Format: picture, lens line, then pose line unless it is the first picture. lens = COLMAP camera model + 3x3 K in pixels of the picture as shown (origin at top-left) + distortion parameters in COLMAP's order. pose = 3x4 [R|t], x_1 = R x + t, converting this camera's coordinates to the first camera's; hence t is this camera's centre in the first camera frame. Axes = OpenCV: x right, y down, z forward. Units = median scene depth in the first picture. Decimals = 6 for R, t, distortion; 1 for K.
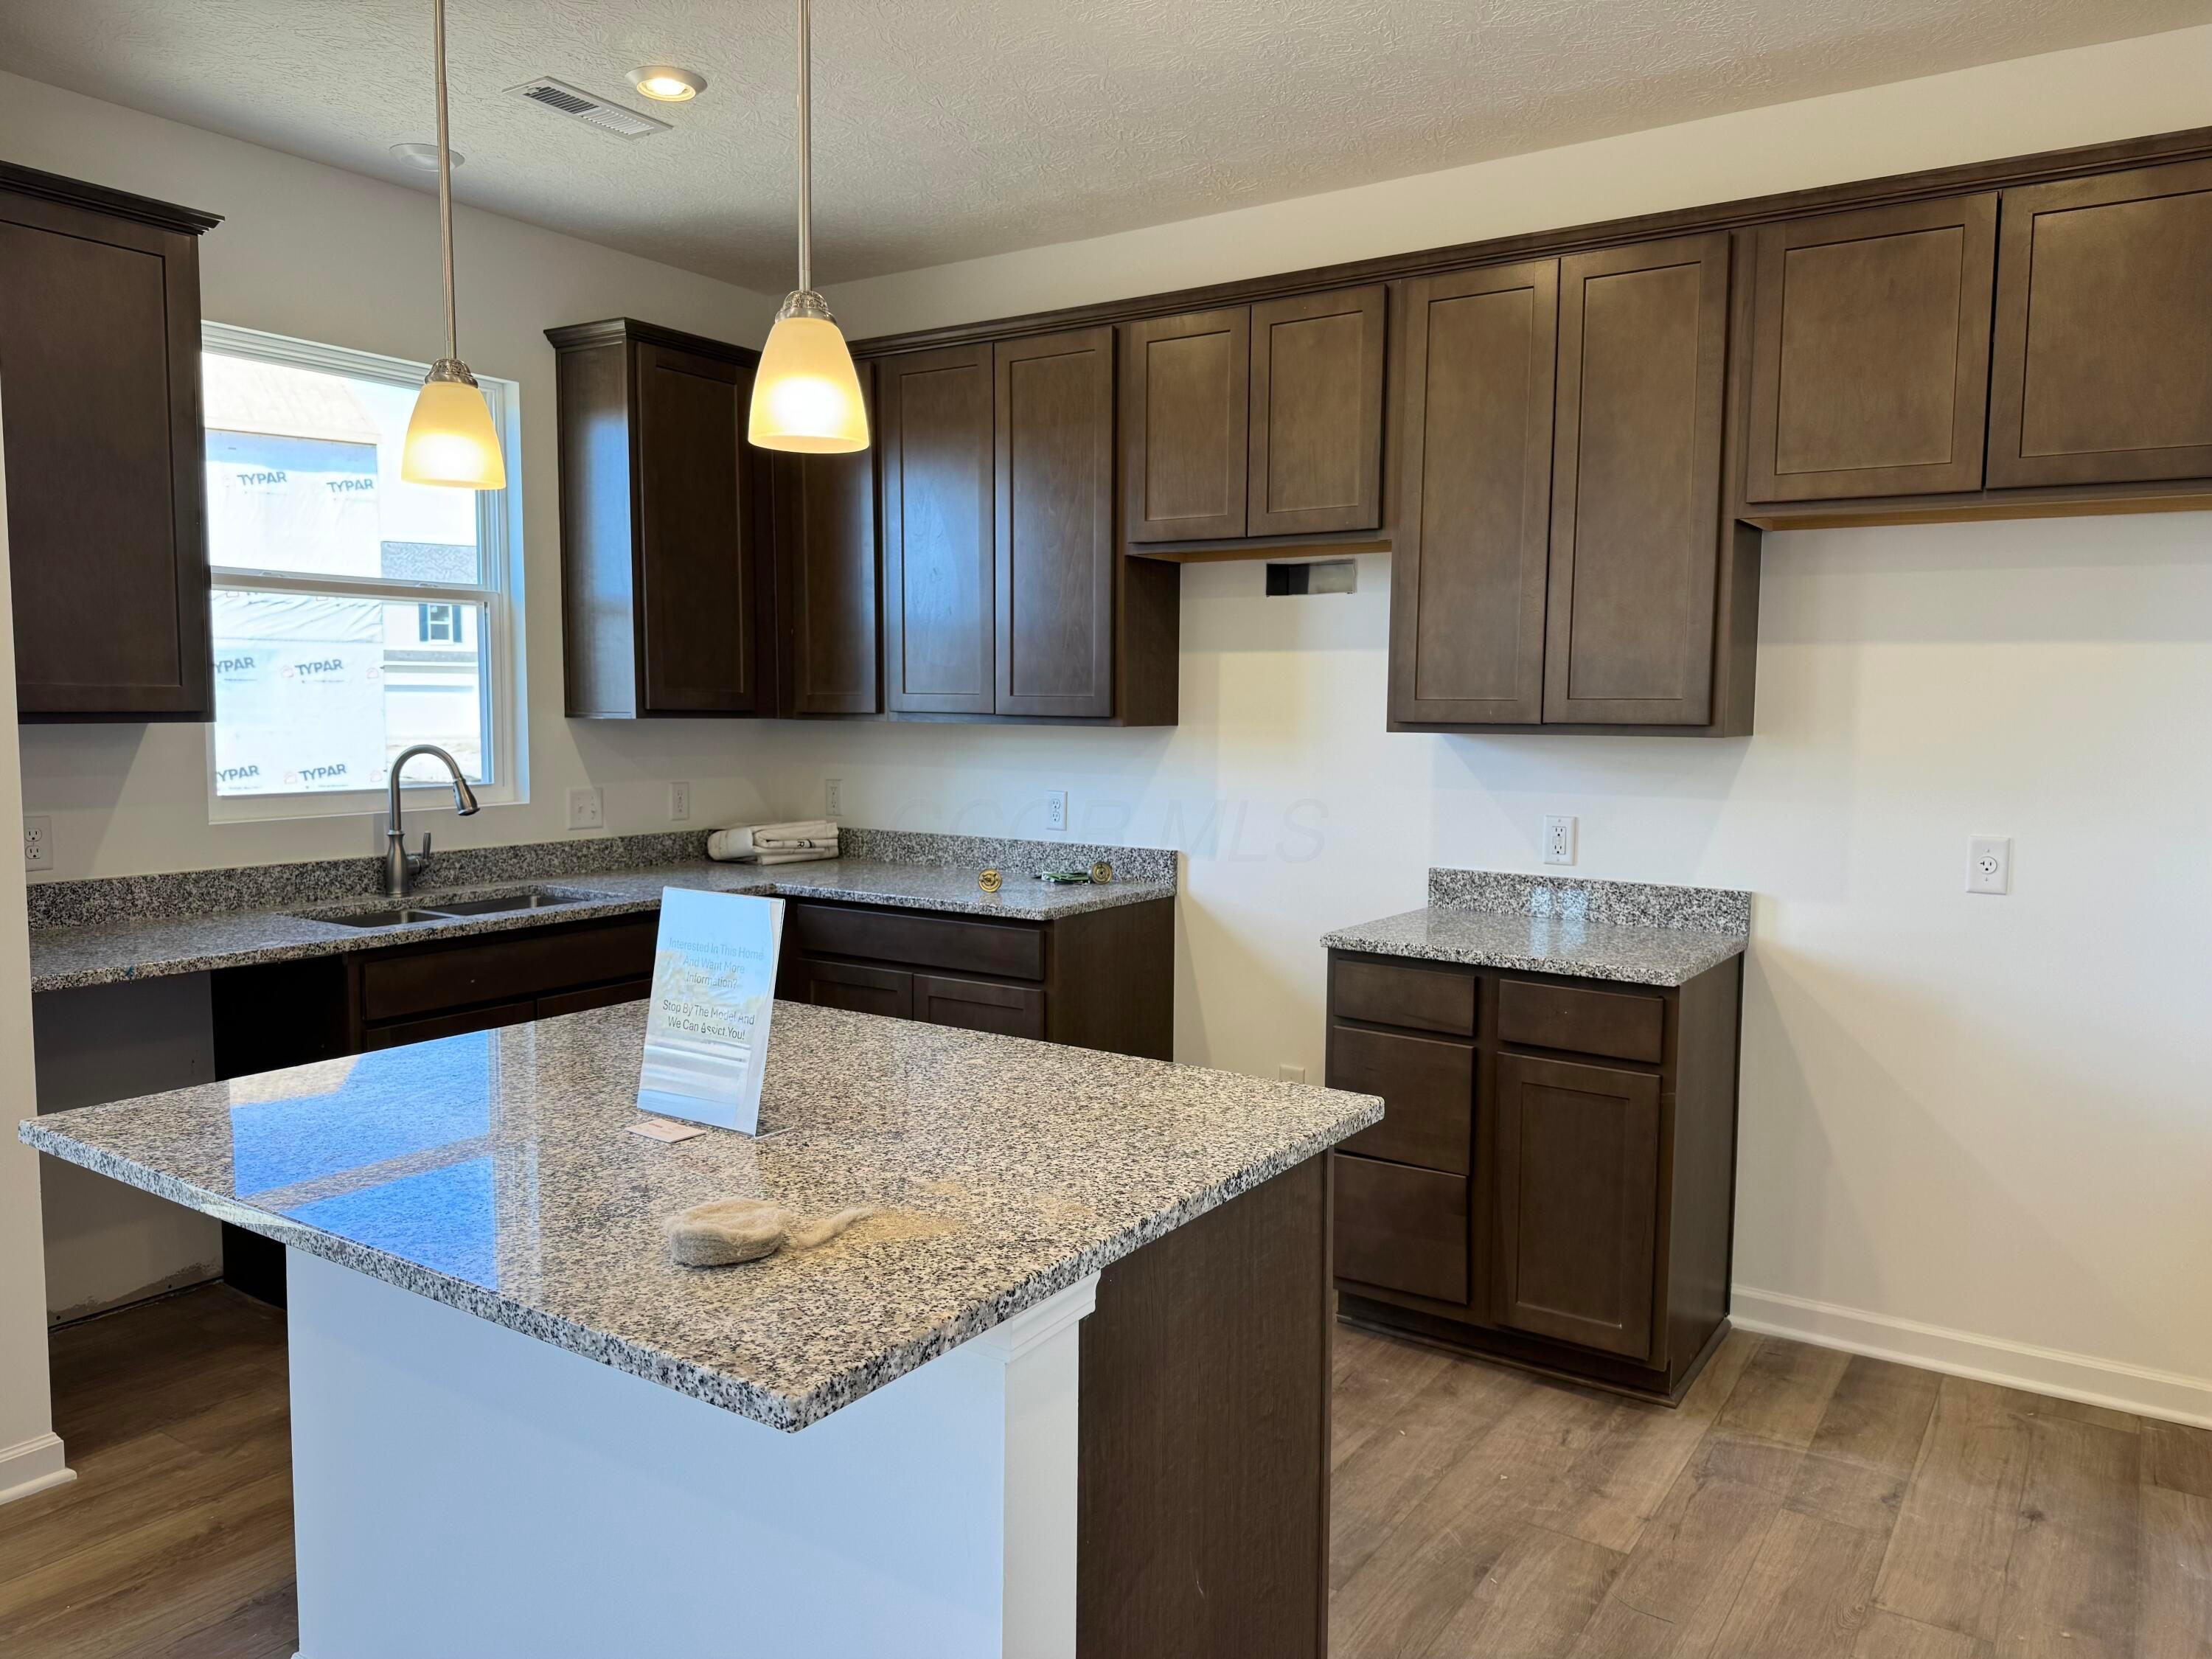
lens RADIAL K [[1566.4, 0, 1115.5], [0, 1566.4, 831.6], [0, 0, 1]] dist [0.147335, -0.183542]
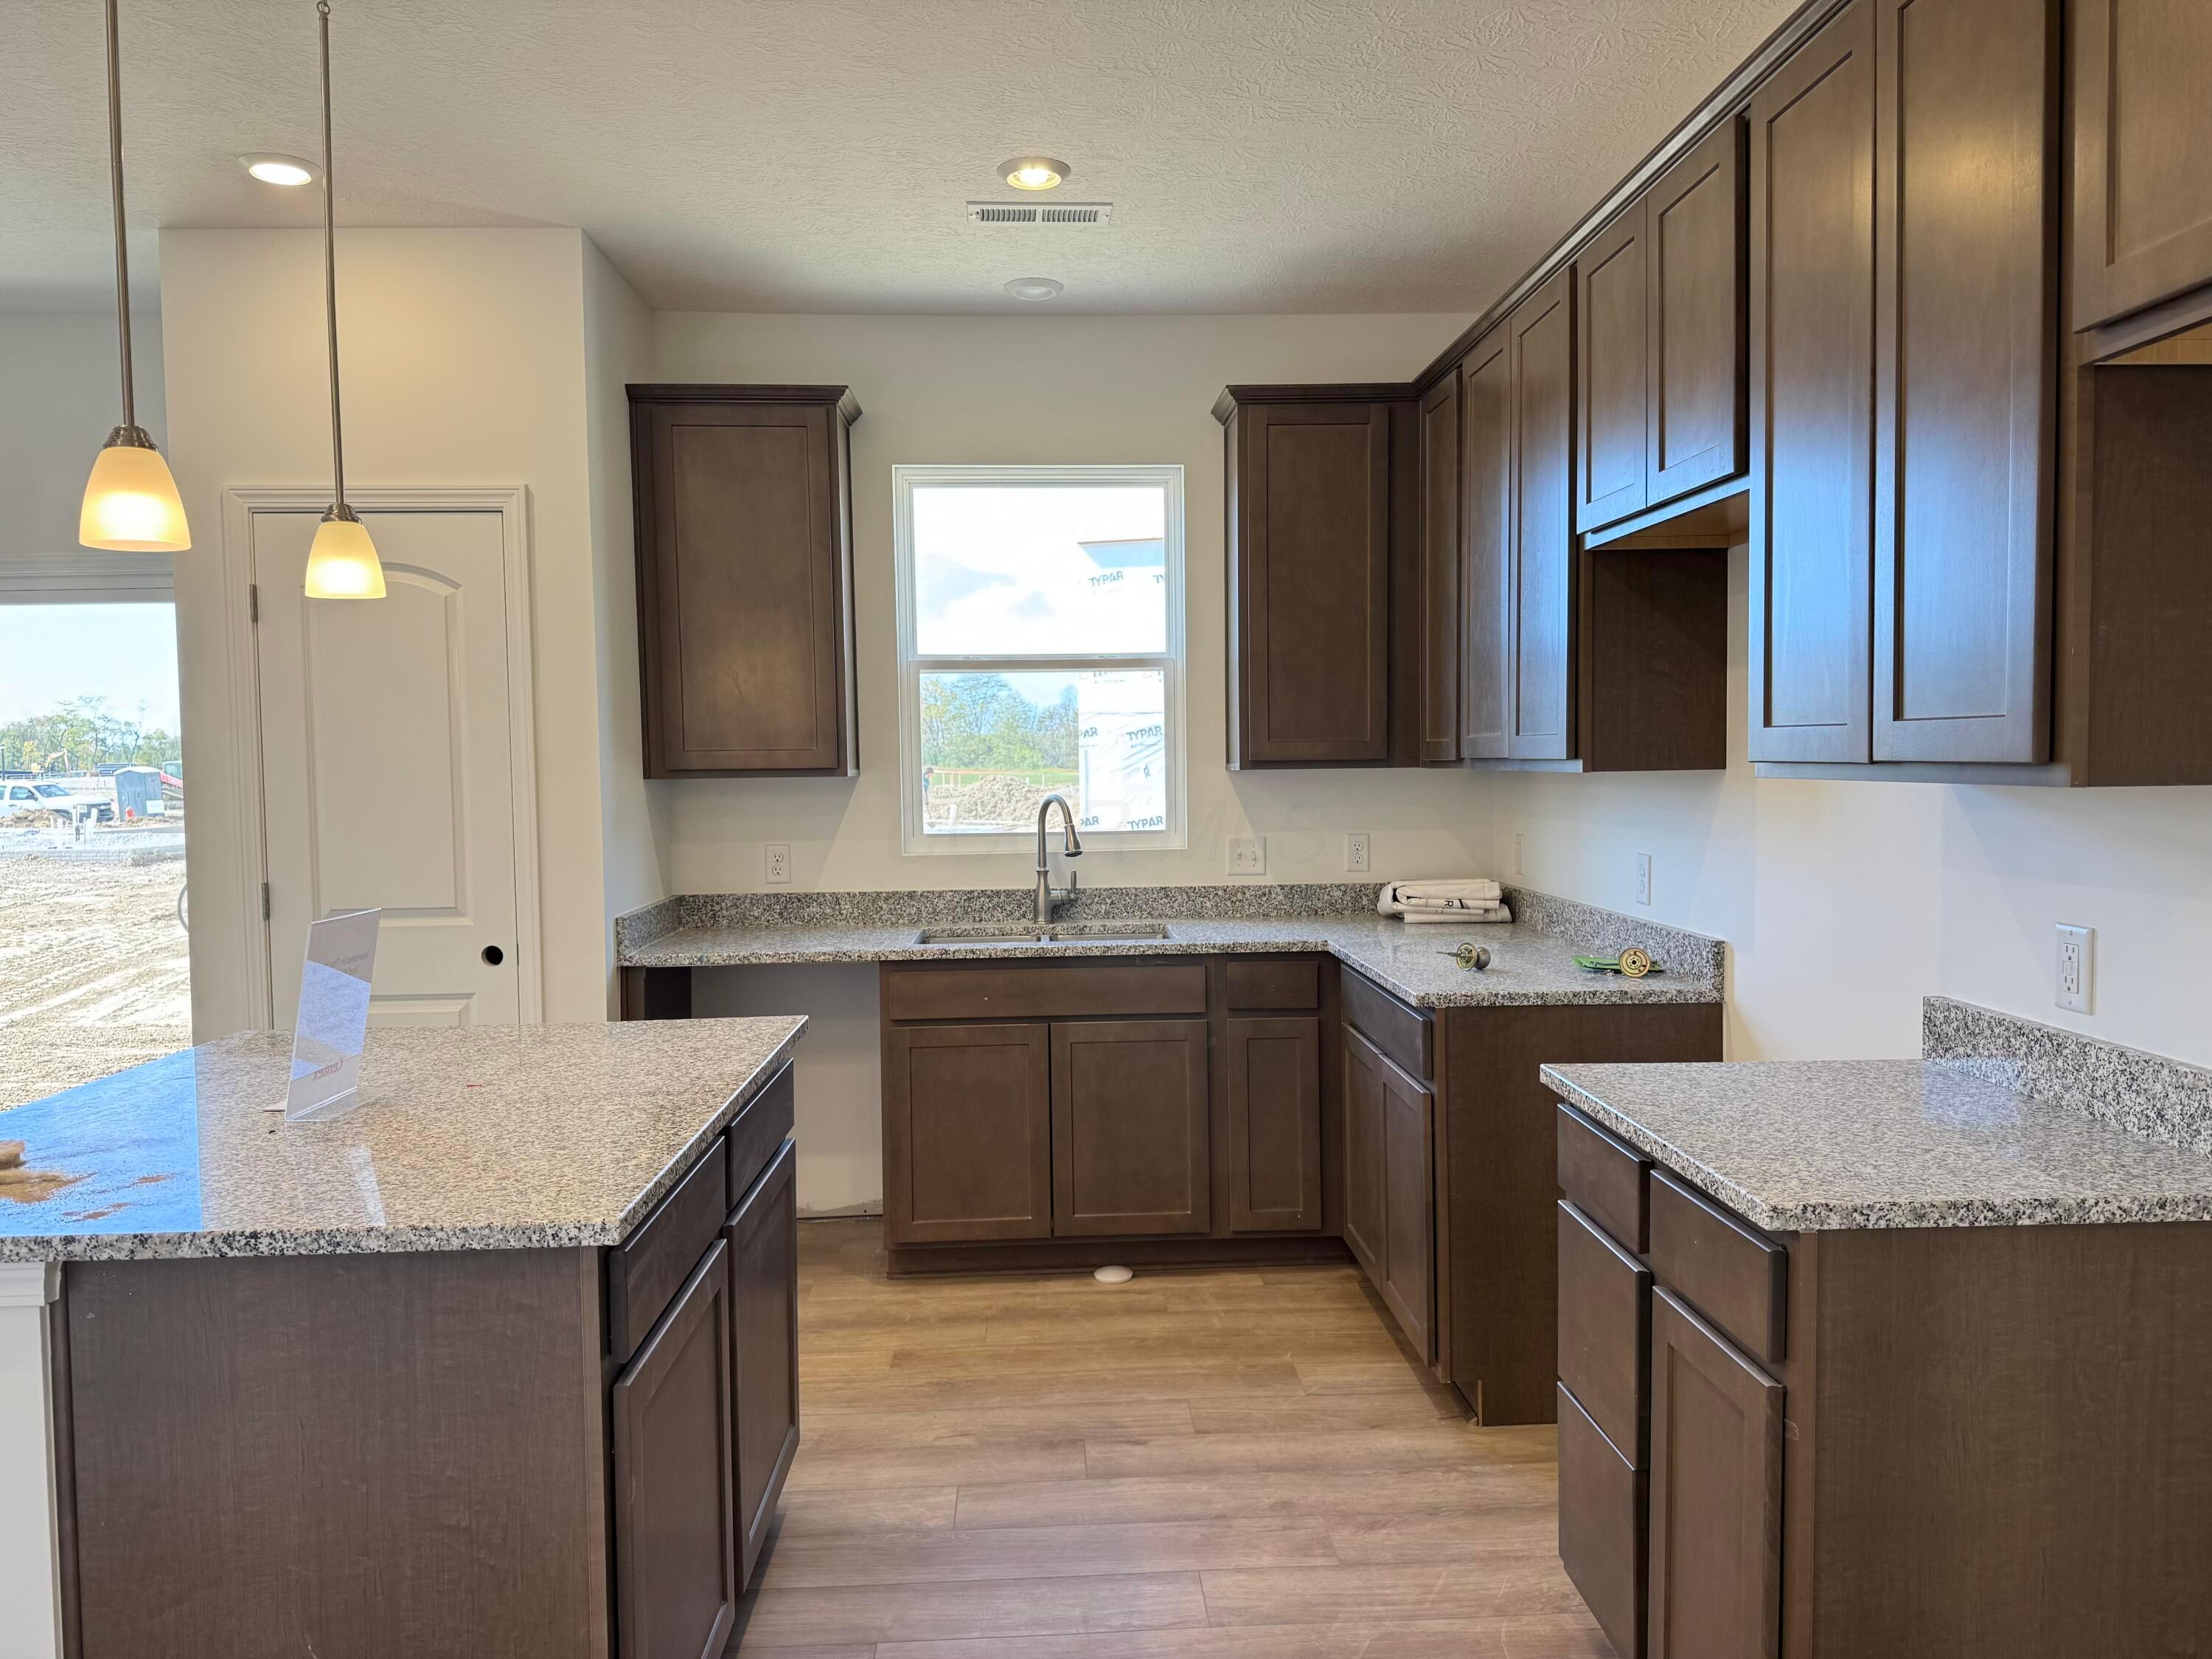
lens RADIAL K [[1566.4, 0, 1115.5], [0, 1566.4, 831.6], [0, 0, 1]] dist [0.147335, -0.183542]
pose [[0.589801, 0.022770, -0.807227, 0.516031], [-0.048937, 0.998773, -0.007583, -0.021095], [0.806064, 0.043976, 0.590192, 0.362136]]
